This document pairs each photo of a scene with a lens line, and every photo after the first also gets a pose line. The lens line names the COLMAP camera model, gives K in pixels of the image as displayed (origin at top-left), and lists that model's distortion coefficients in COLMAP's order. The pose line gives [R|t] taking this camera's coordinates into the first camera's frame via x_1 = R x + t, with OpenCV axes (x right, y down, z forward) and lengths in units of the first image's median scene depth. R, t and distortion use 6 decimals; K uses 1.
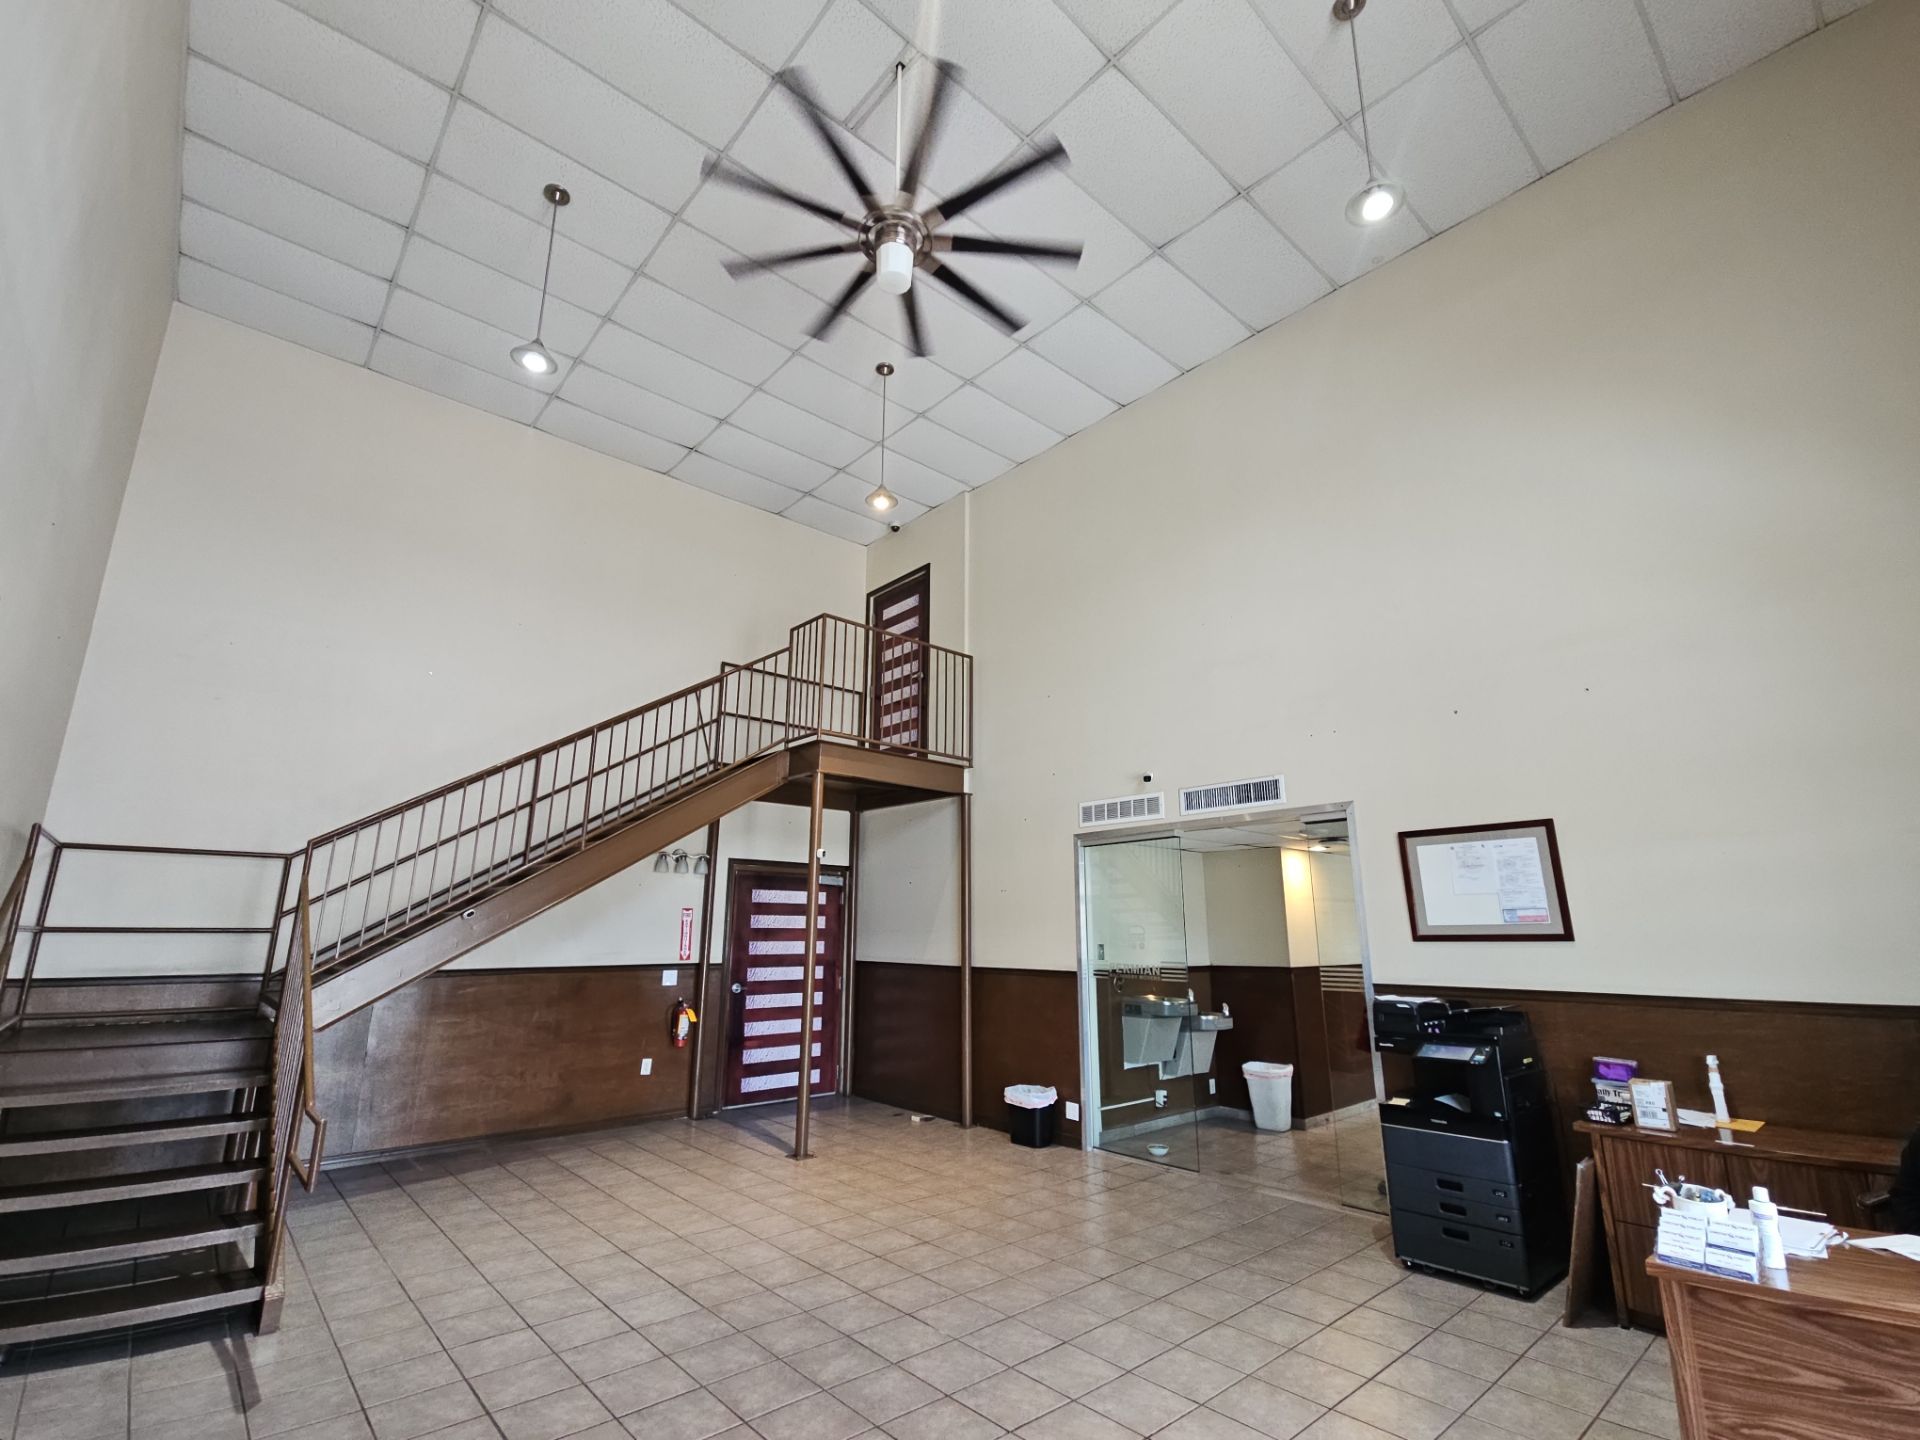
lens RADIAL K [[862.7, 0, 955.0], [0, 862.7, 725.6], [0, 0, 1]] dist [0.004072, -0.000649]
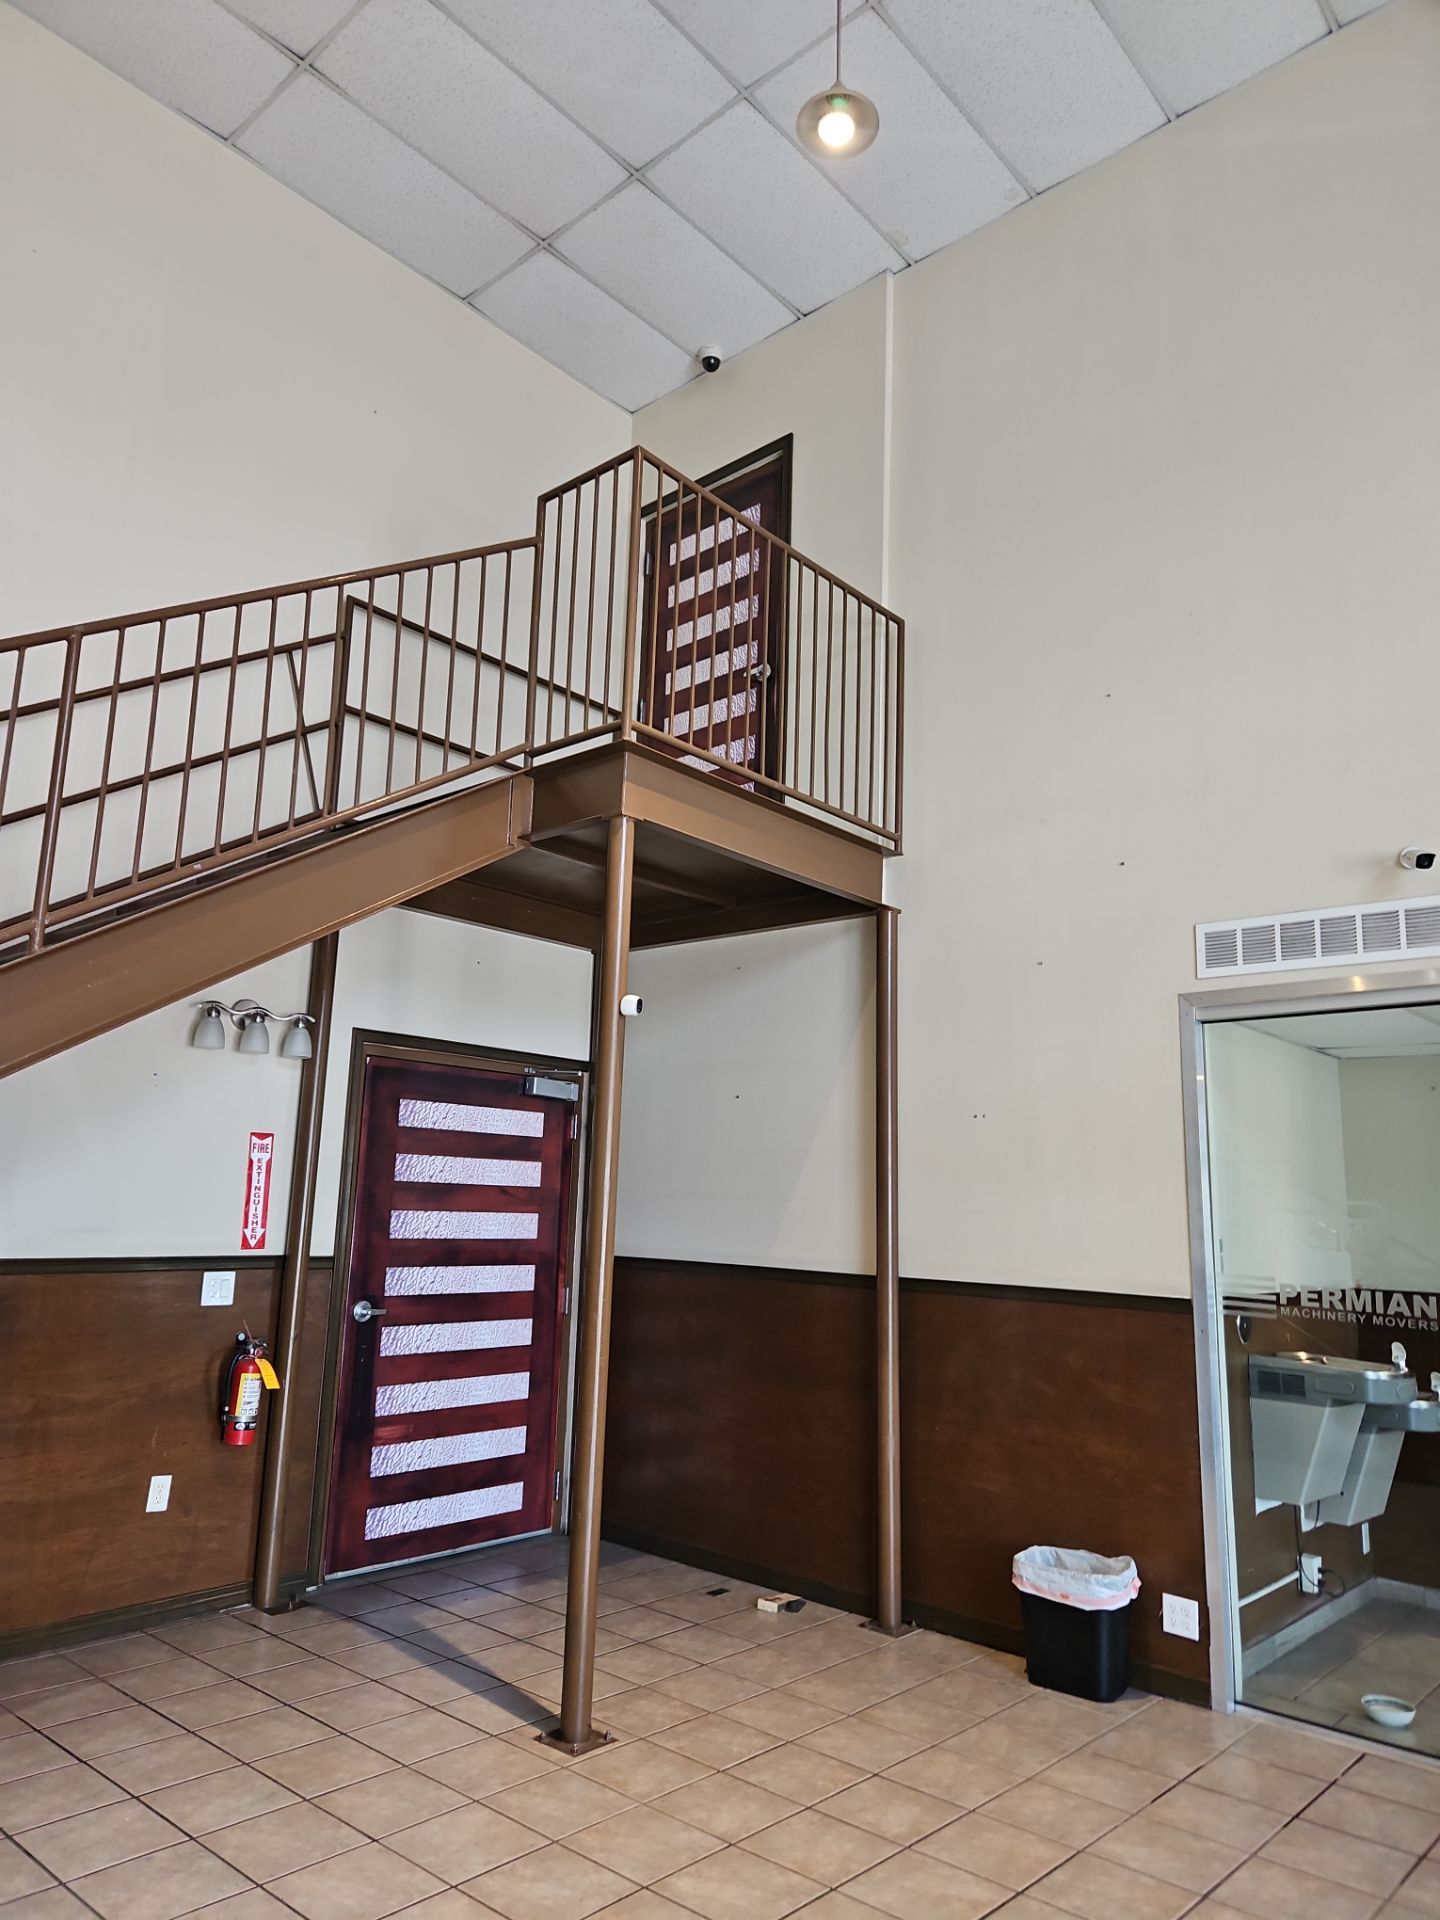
lens RADIAL K [[1288.6, 0, 704.8], [0, 1288.6, 972.9], [0, 0, 1]] dist [0.077464, -0.061024]
pose [[0.993303, 0.048070, 0.105064, -0.160269], [-0.053699, 0.997232, 0.051418, 0.084347], [-0.102302, -0.056716, 0.993135, 0.322262]]
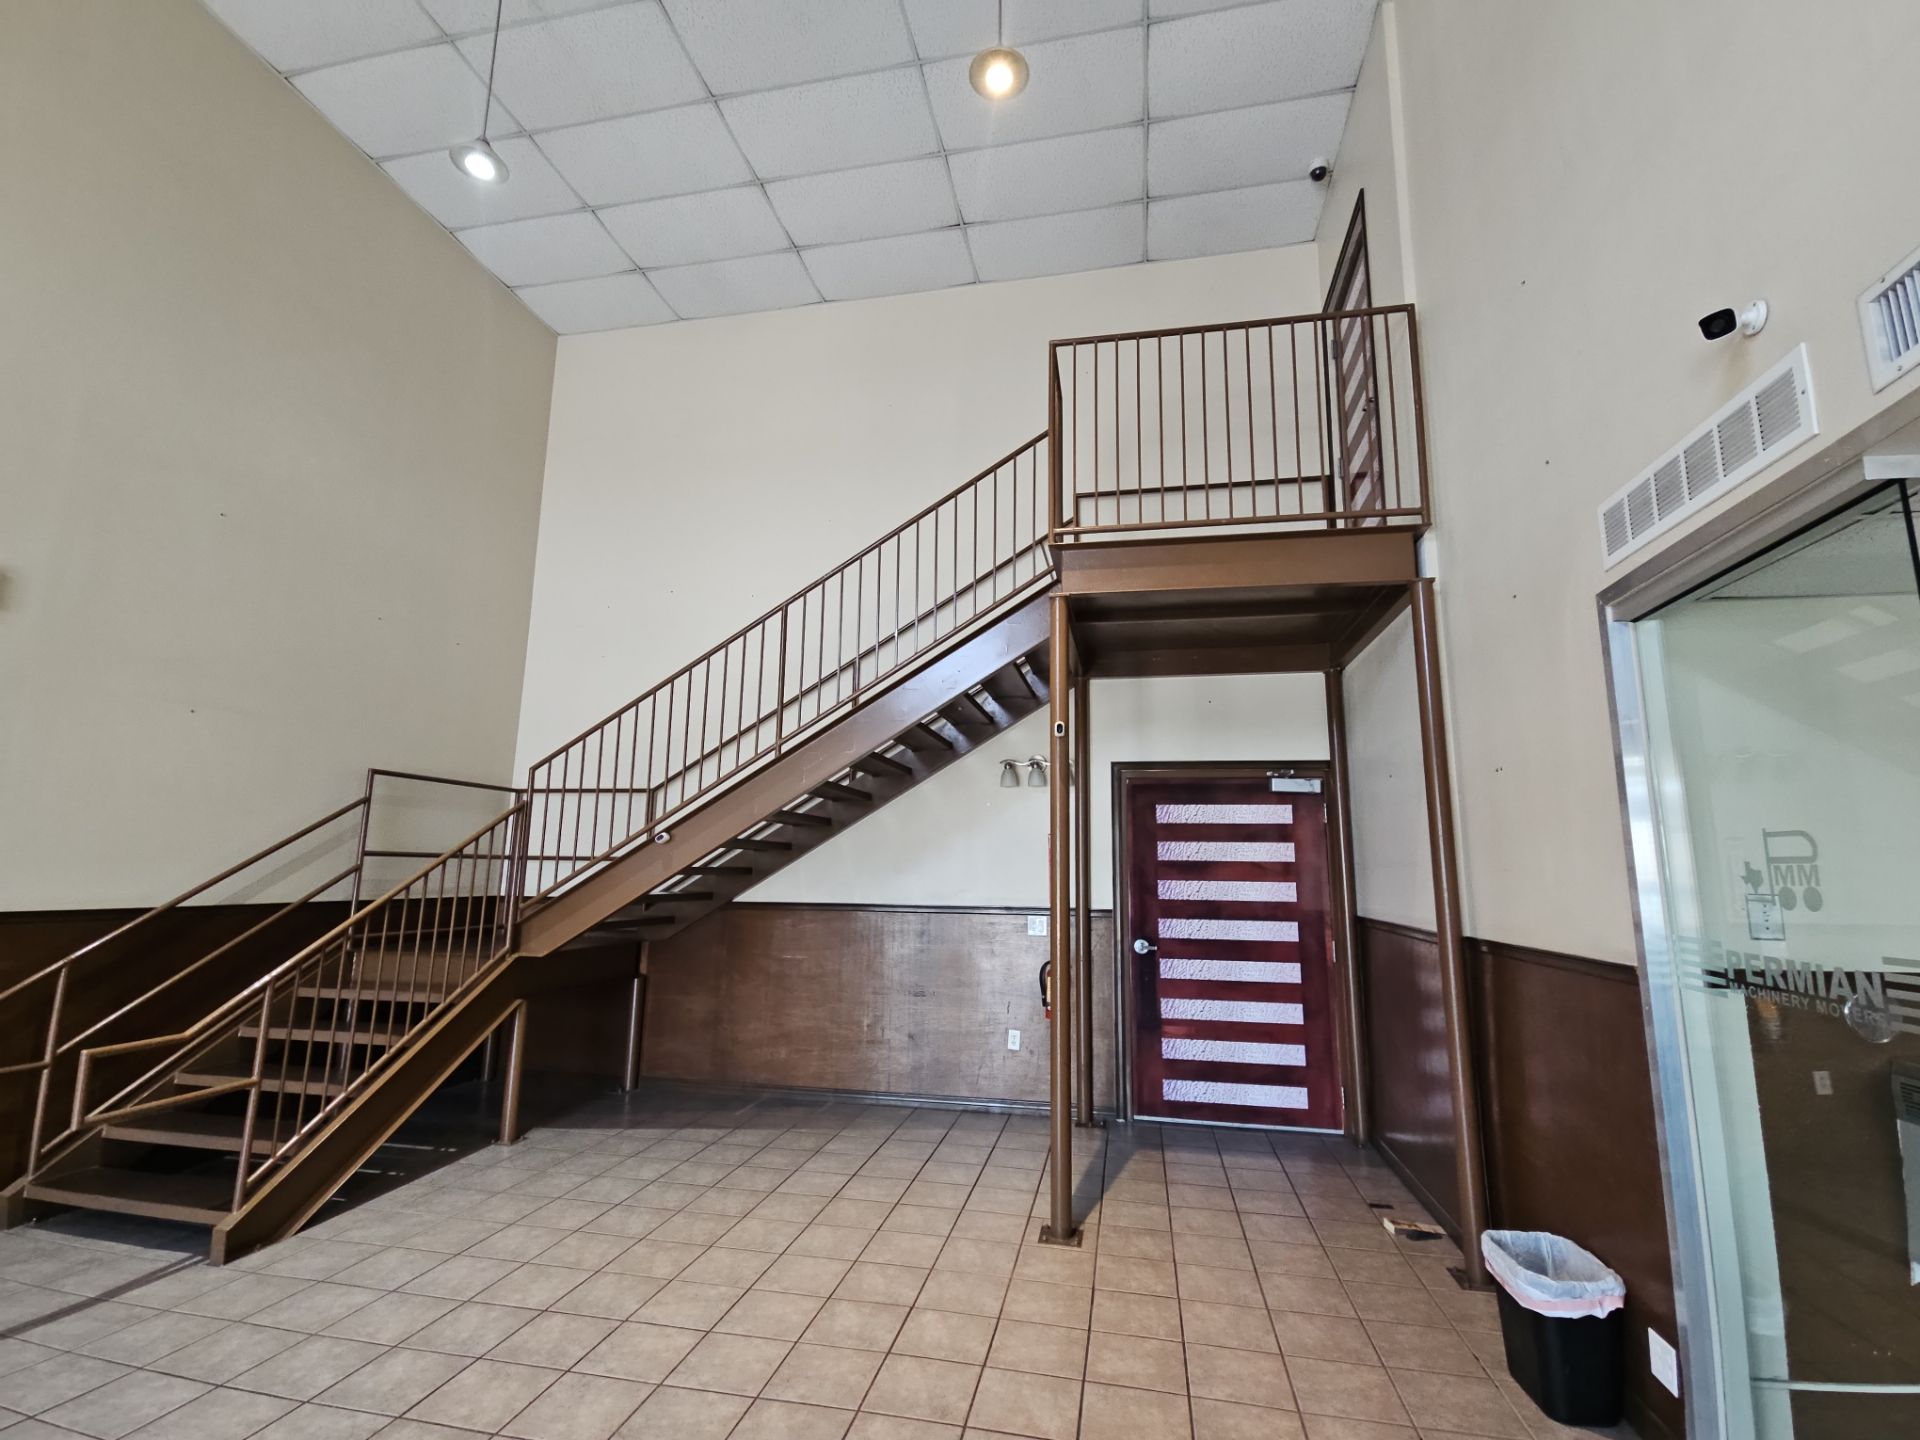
lens RADIAL K [[862.7, 0, 955.0], [0, 862.7, 725.6], [0, 0, 1]] dist [0.004072, -0.000649]
pose [[0.601910, -0.129288, -0.788029, 0.230212], [0.173829, 0.984357, -0.028724, 0.129547], [0.779415, -0.119693, 0.614968, 0.500770]]
